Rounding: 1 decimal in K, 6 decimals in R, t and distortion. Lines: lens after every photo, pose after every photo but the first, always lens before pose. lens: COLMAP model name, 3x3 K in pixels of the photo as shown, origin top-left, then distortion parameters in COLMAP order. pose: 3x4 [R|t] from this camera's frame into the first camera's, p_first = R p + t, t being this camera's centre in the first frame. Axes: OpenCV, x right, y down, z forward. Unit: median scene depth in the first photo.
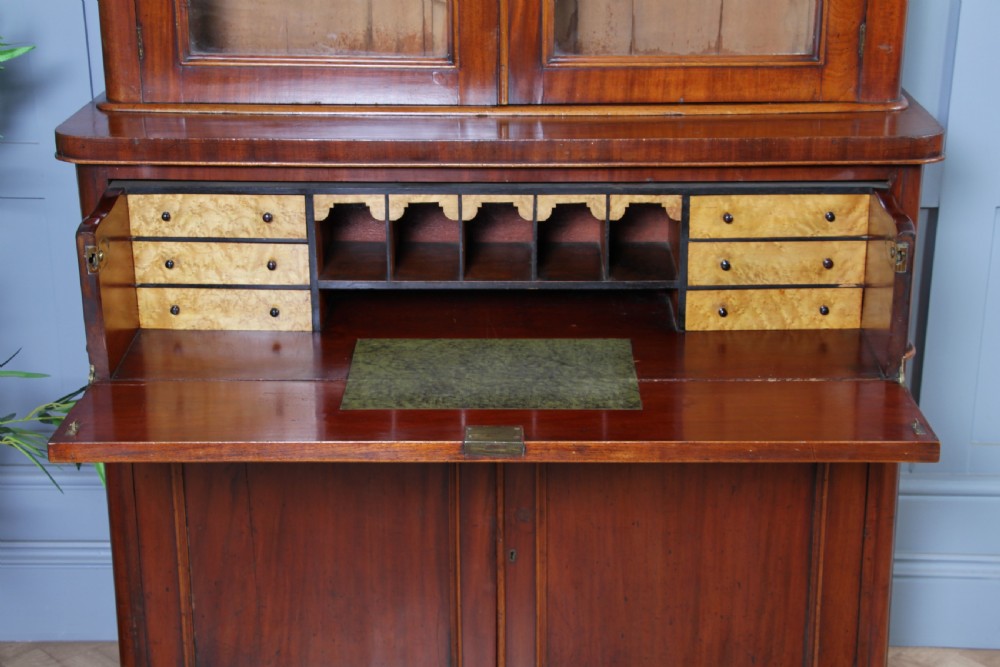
lens RADIAL K [[1708.6, 0, 499.2], [0, 1708.6, 353.9], [0, 0, 1]] dist [0.136581, 0.000000]
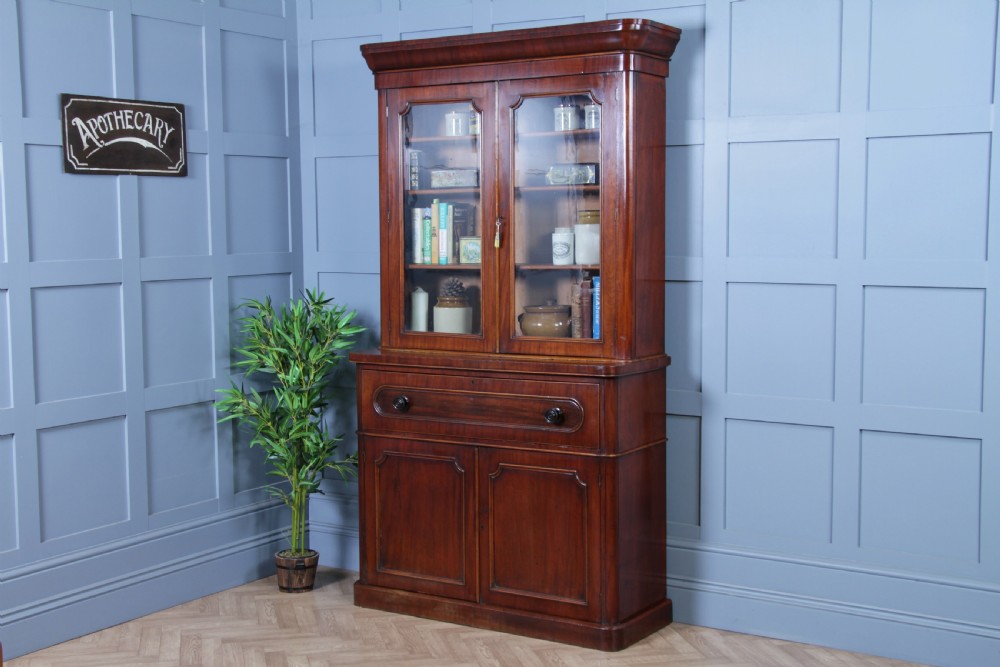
lens RADIAL K [[1388.7, 0, 505.6], [0, 1388.7, 335.4], [0, 0, 1]] dist [0.069561, 0.000000]
pose [[0.859856, 0.039579, -0.508999, 1.112809], [-0.166869, 0.964020, -0.206932, 0.273637], [0.482495, 0.262868, 0.835523, -0.804601]]
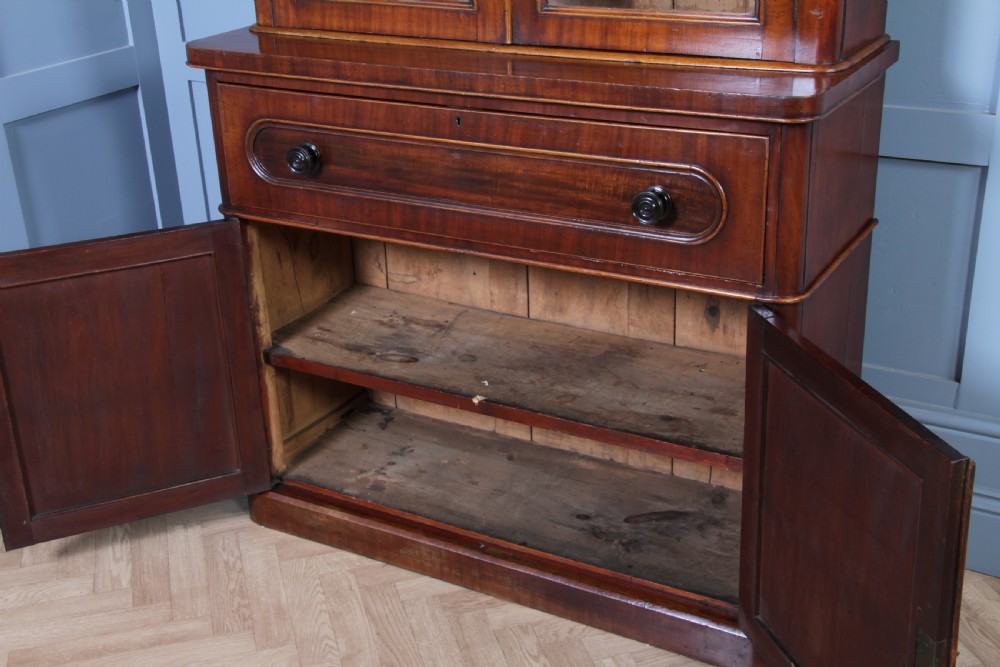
lens RADIAL K [[1316.0, 0, 497.0], [0, 1316.0, 339.8], [0, 0, 1]] dist [0.039557, 0.000000]
pose [[0.879306, 0.162333, -0.447737, 0.444612], [-0.127346, 0.986026, 0.107404, -0.039181], [0.458915, -0.037424, 0.887691, 0.168203]]
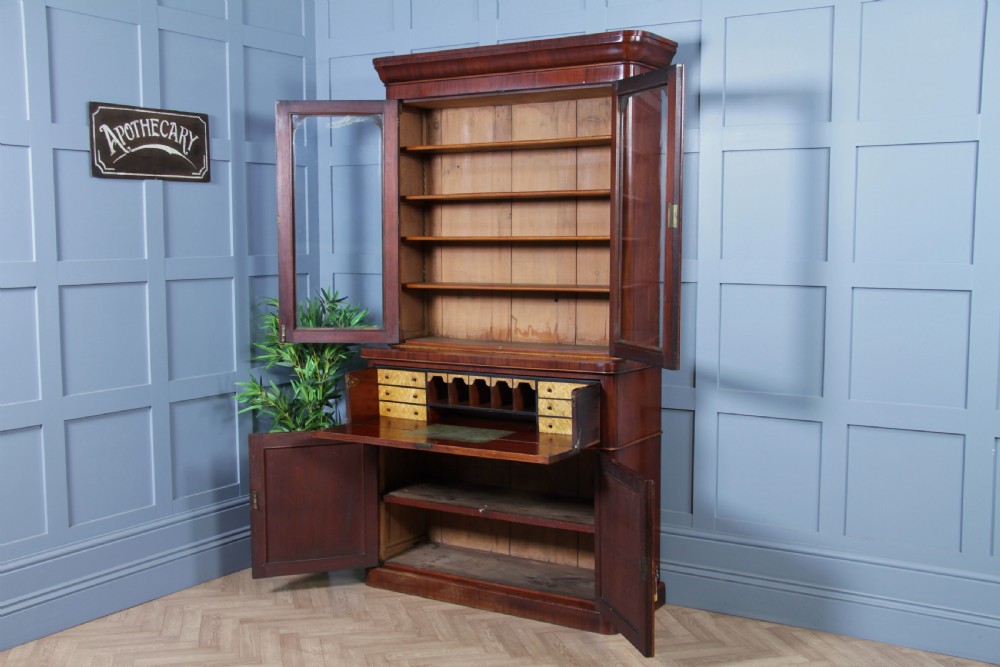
lens RADIAL K [[1141.3, 0, 505.5], [0, 1141.3, 335.7], [0, 0, 1]] dist [-0.016277, 0.000000]
pose [[0.863112, 0.046244, -0.502891, 0.948910], [-0.169779, 0.964409, -0.202708, 0.211431], [0.475618, 0.260340, 0.840244, -0.573346]]
